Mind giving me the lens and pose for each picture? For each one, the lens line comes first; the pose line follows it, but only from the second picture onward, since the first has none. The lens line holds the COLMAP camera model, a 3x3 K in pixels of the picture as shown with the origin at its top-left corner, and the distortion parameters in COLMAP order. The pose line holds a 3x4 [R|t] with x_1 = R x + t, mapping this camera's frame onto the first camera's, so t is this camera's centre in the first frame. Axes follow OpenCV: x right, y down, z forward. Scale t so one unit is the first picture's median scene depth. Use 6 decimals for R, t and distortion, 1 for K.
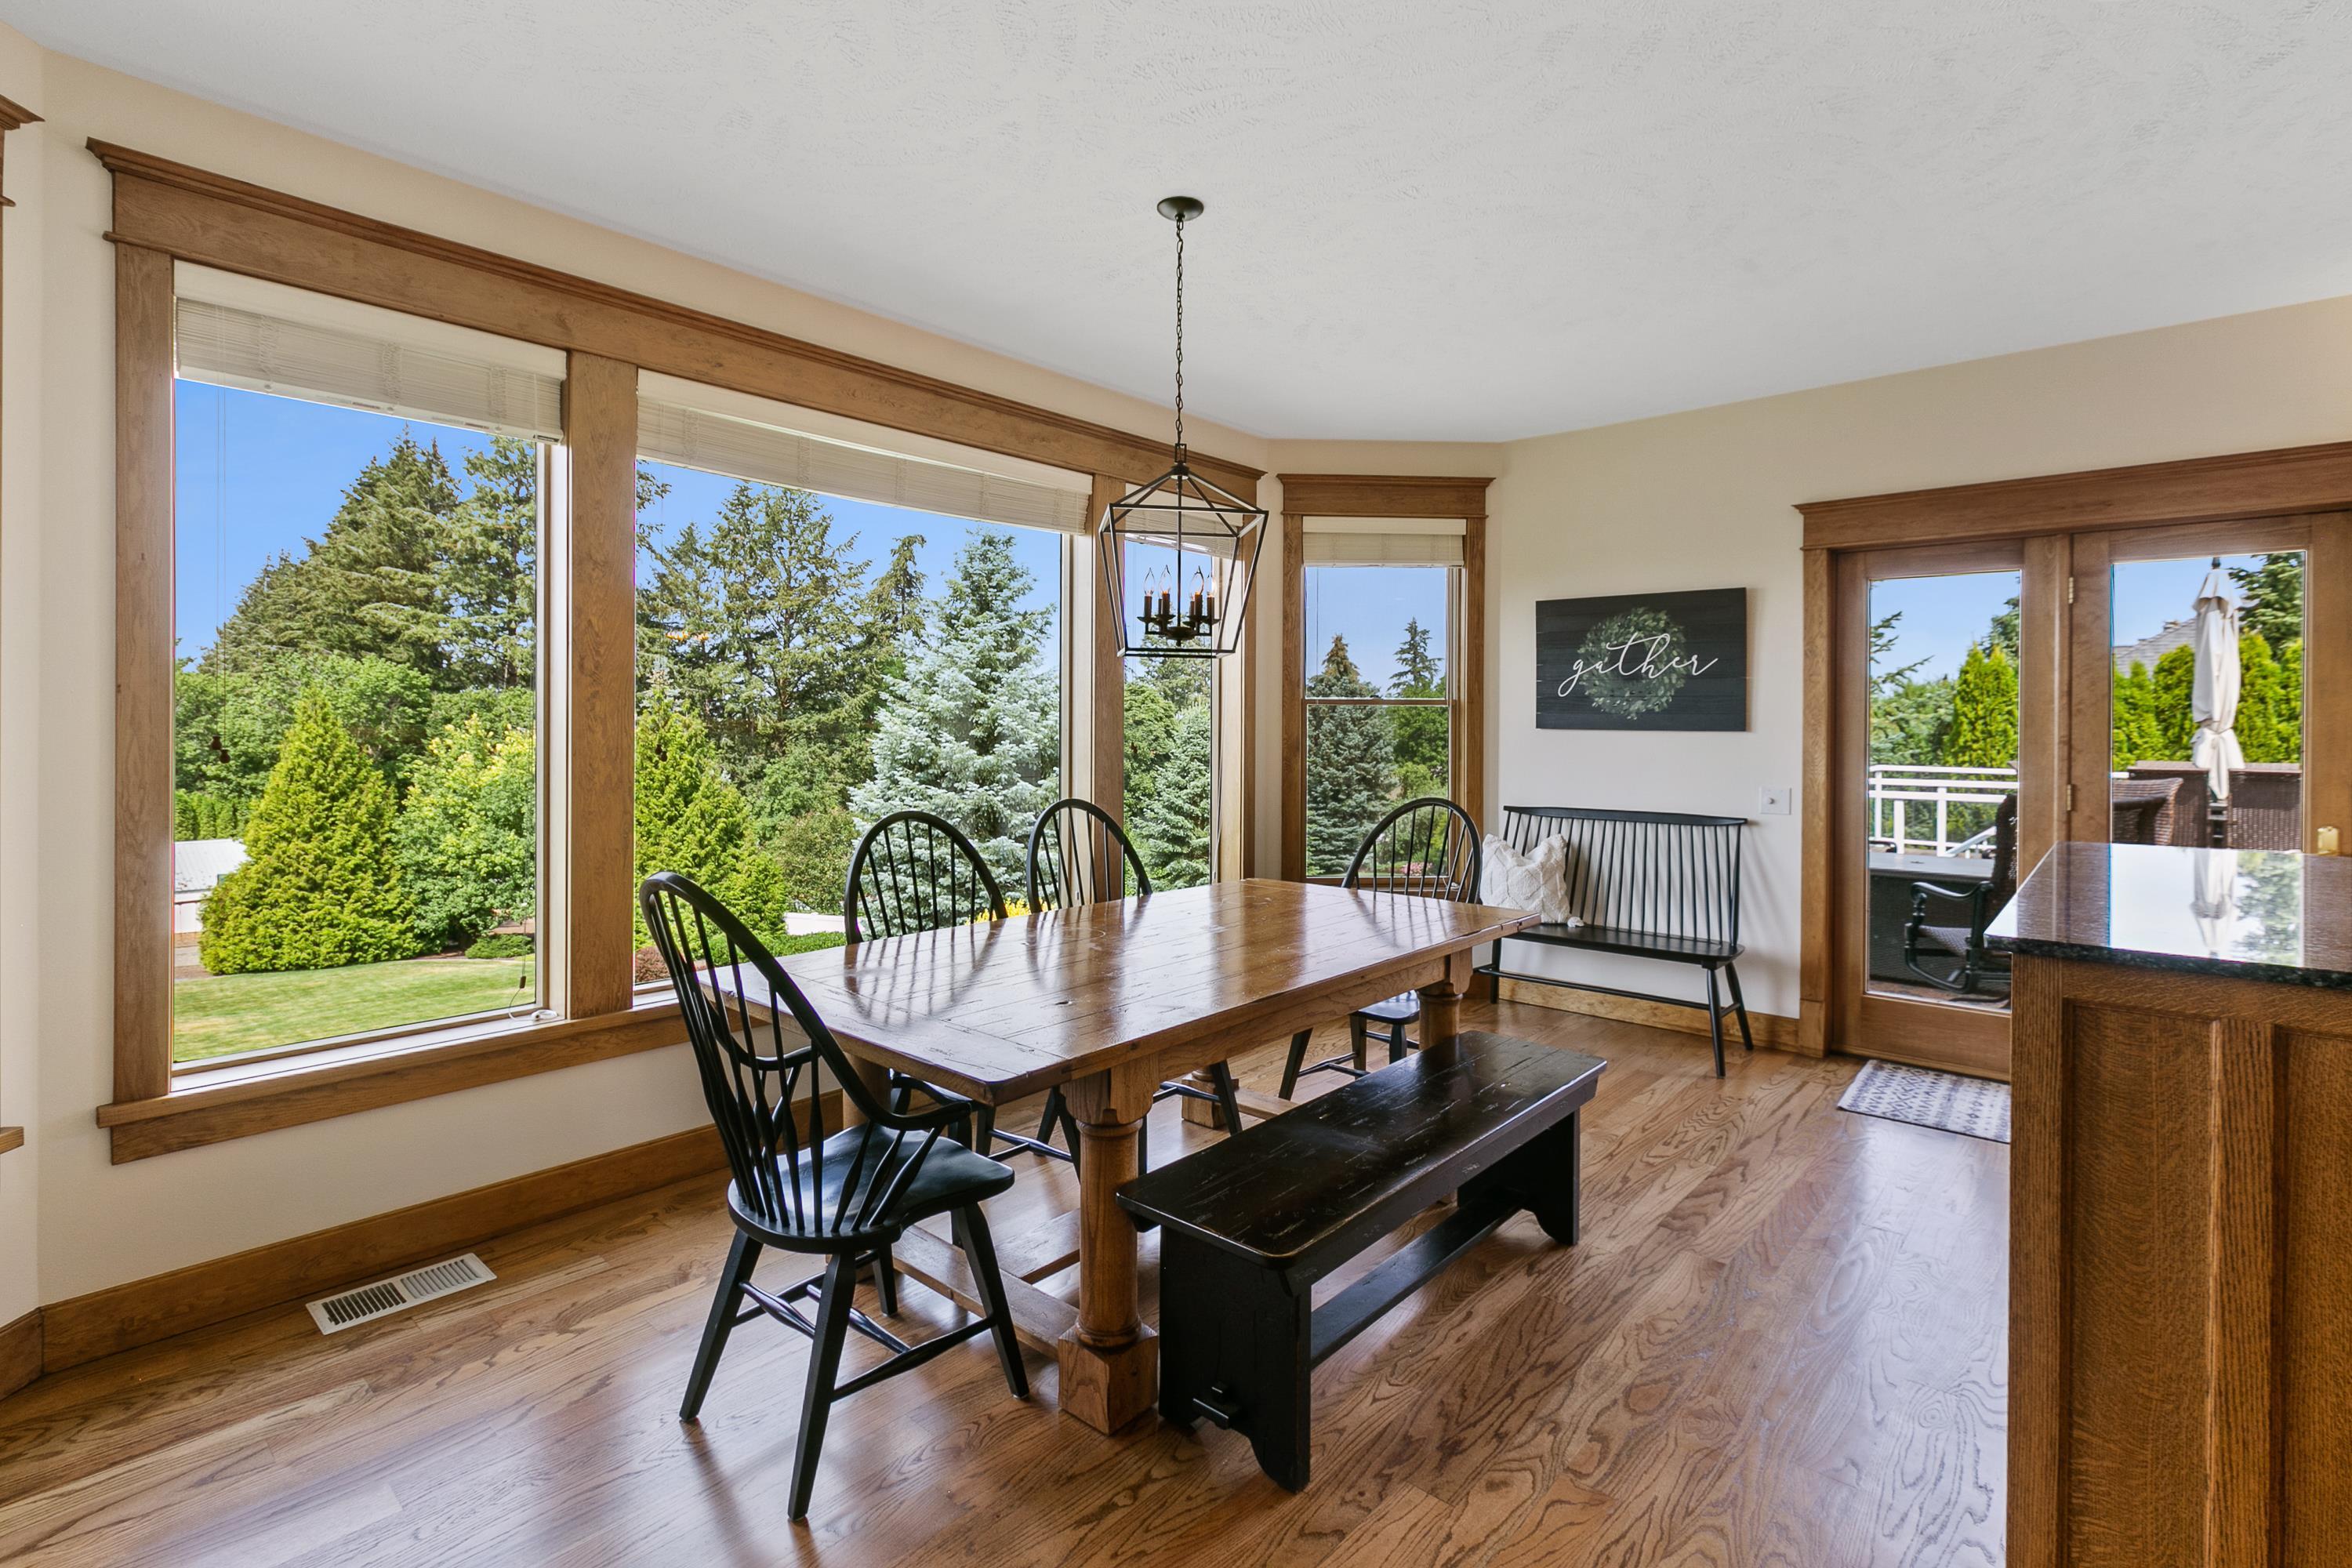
lens RADIAL K [[1084.8, 0, 1190.0], [0, 1084.8, 740.0], [0, 0, 1]] dist [0.001173, -0.000112]
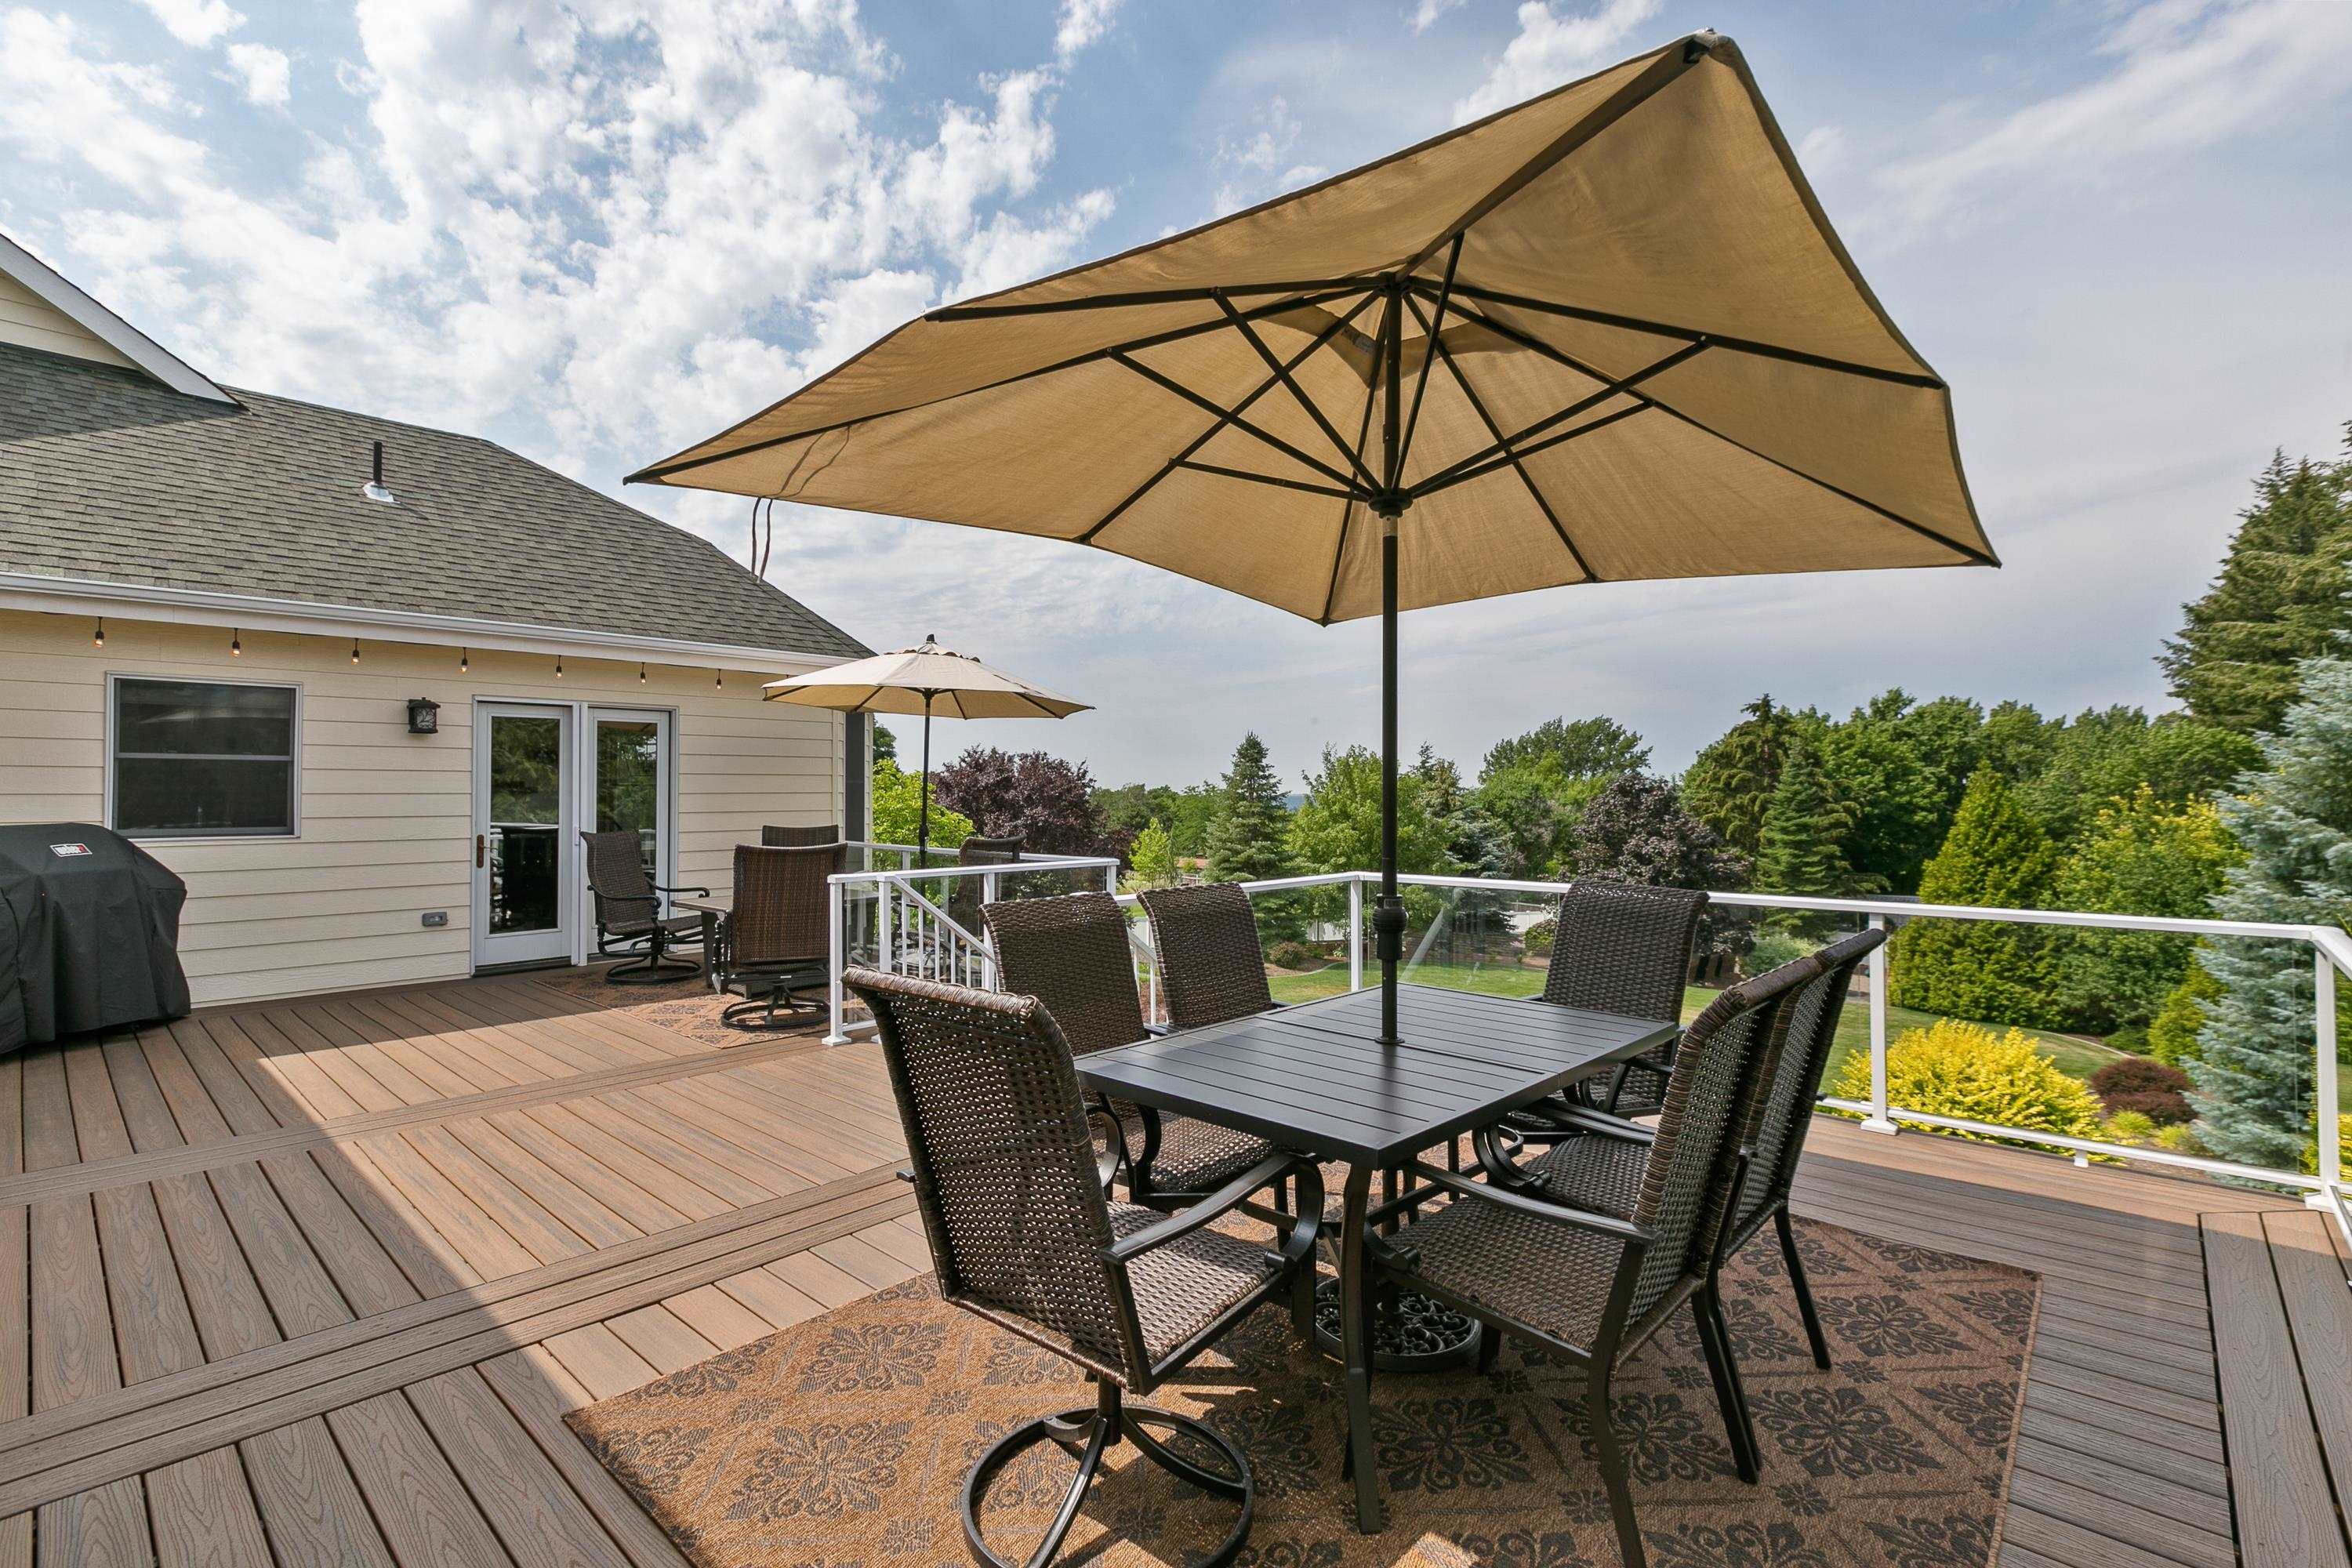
lens RADIAL K [[1084.8, 0, 1176.5], [0, 1084.8, 770.5], [0, 0, 1]] dist [0.001173, -0.000112]
pose [[-0.030188, -0.025014, -0.999231, 0.300372], [-0.012013, 0.999624, -0.024661, -0.002173], [0.999472, 0.011259, -0.030477, 0.230768]]
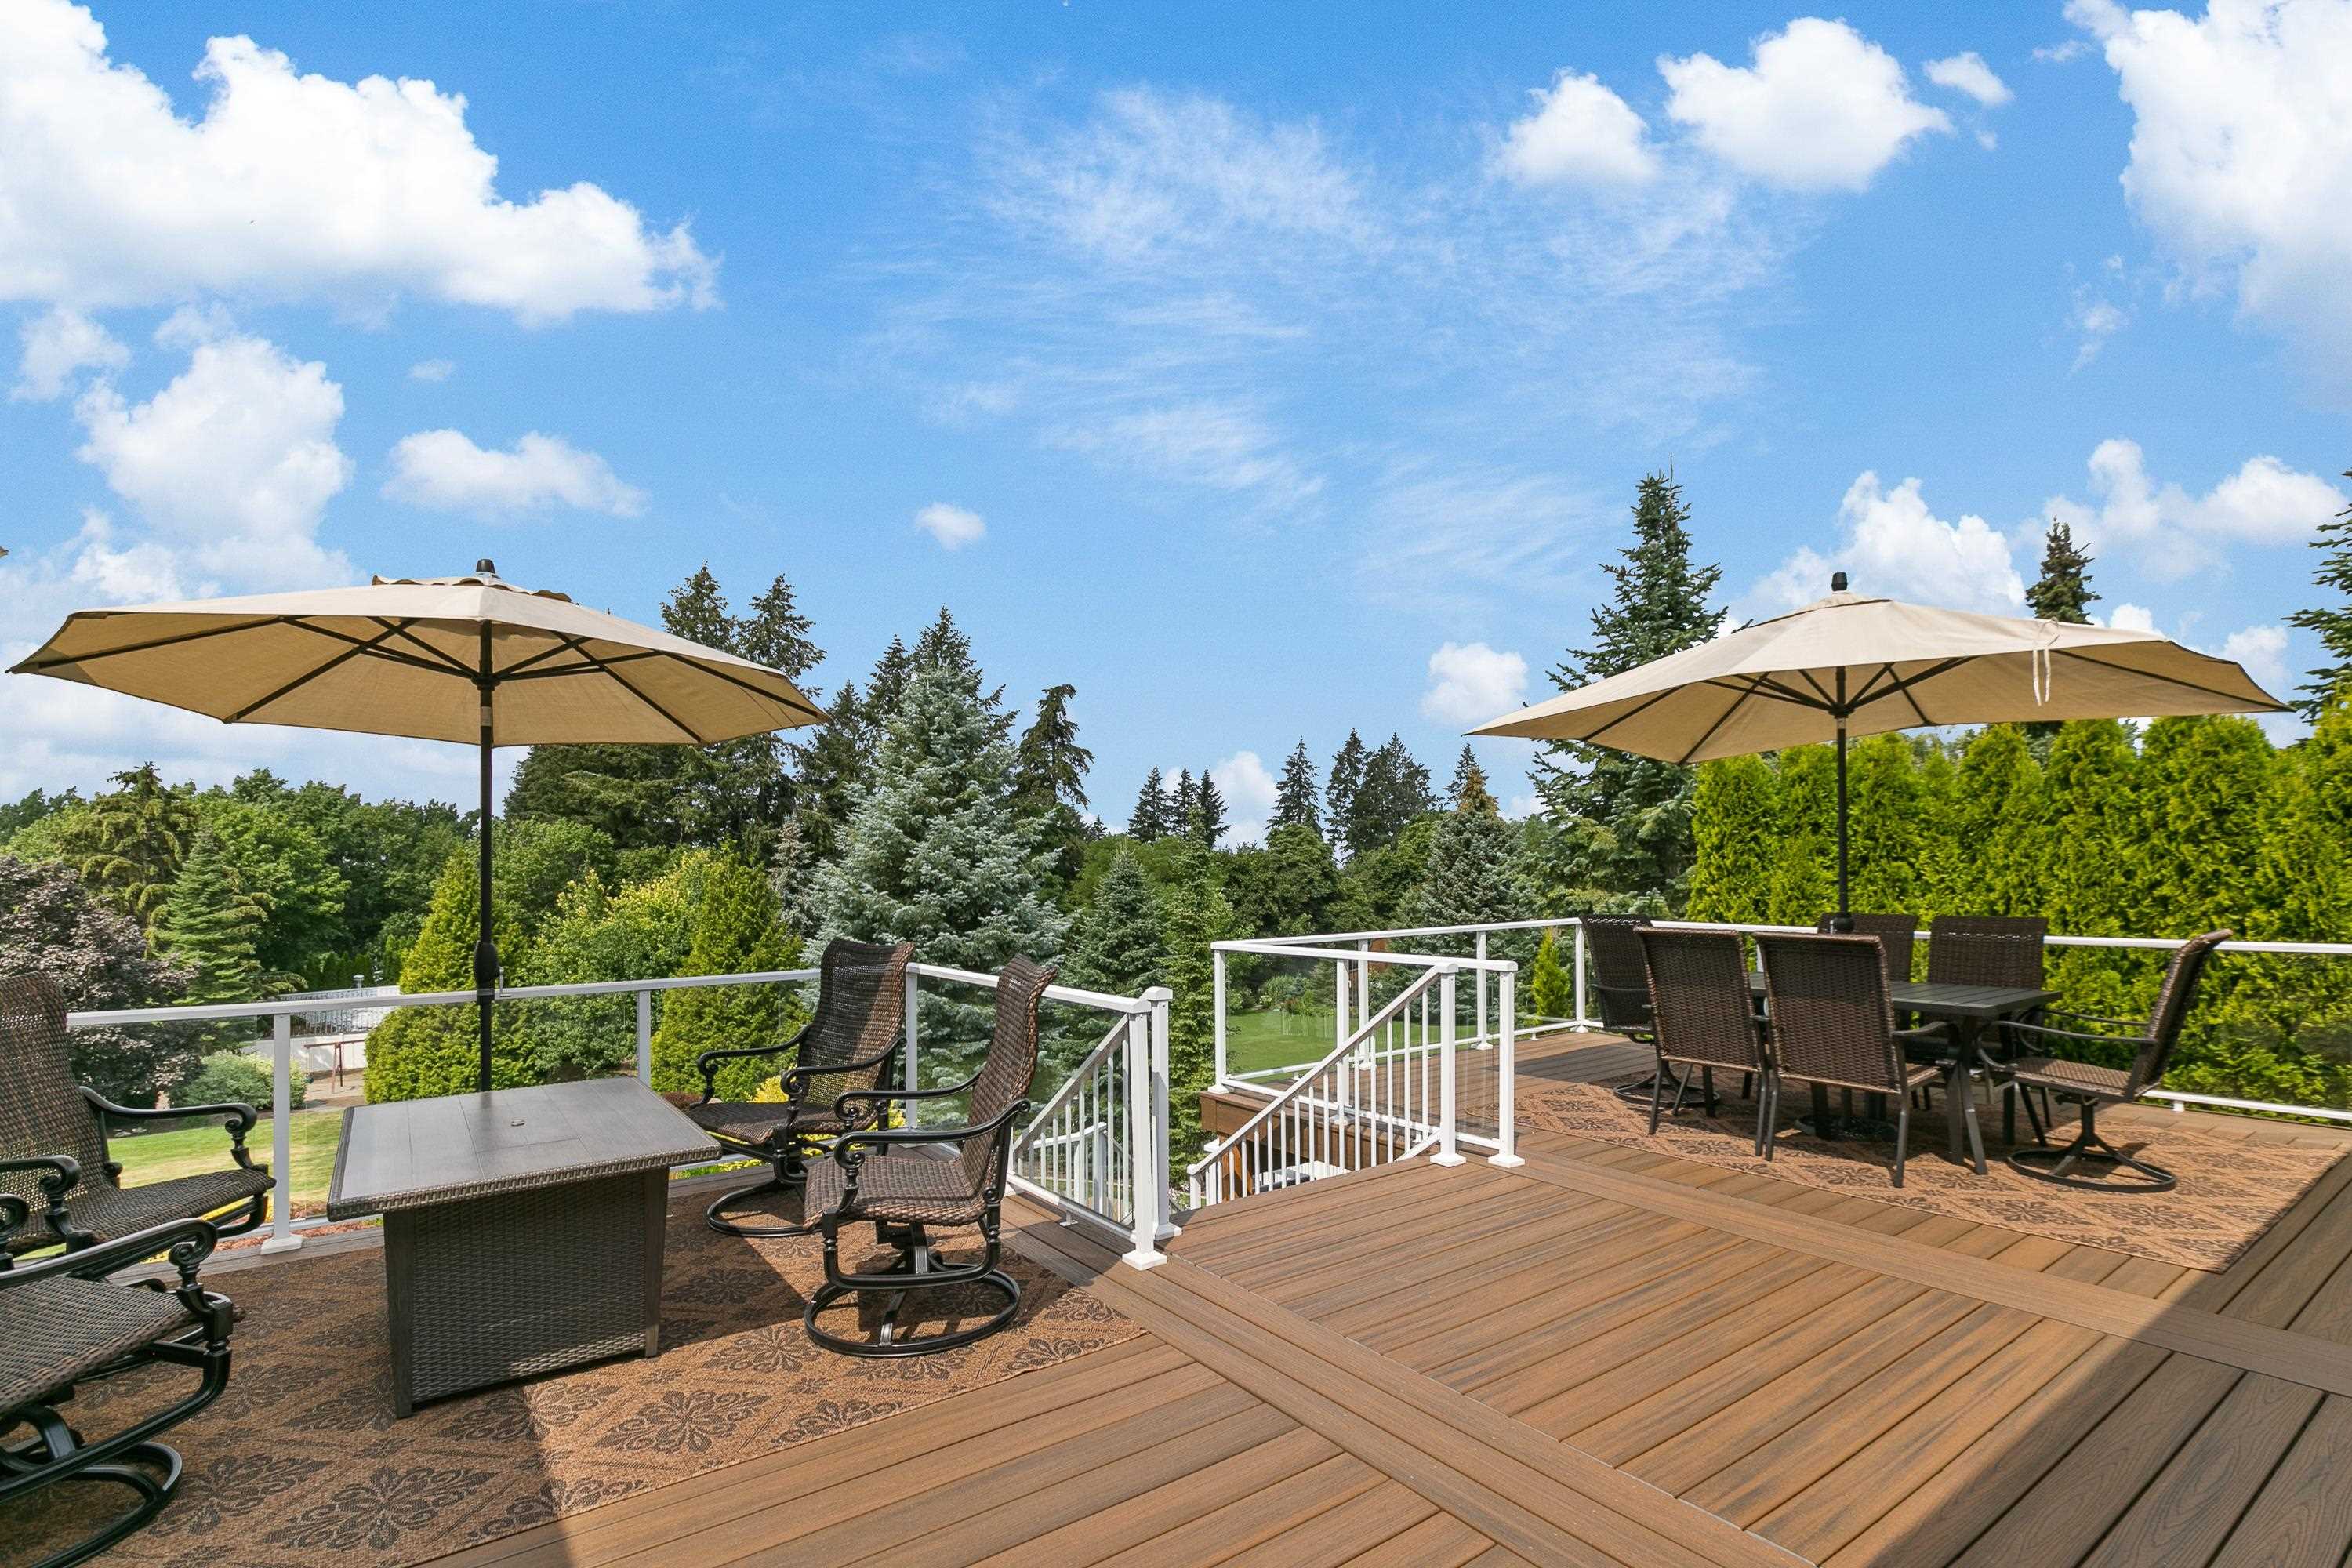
lens RADIAL K [[1084.8, 0, 1174.1], [0, 1084.8, 857.4], [0, 0, 1]] dist [0.001173, -0.000112]
pose [[0.973368, -0.020151, -0.228360, 0.169203], [0.014834, 0.999578, -0.024975, -0.000639], [0.228767, 0.020922, 0.973256, 0.078568]]
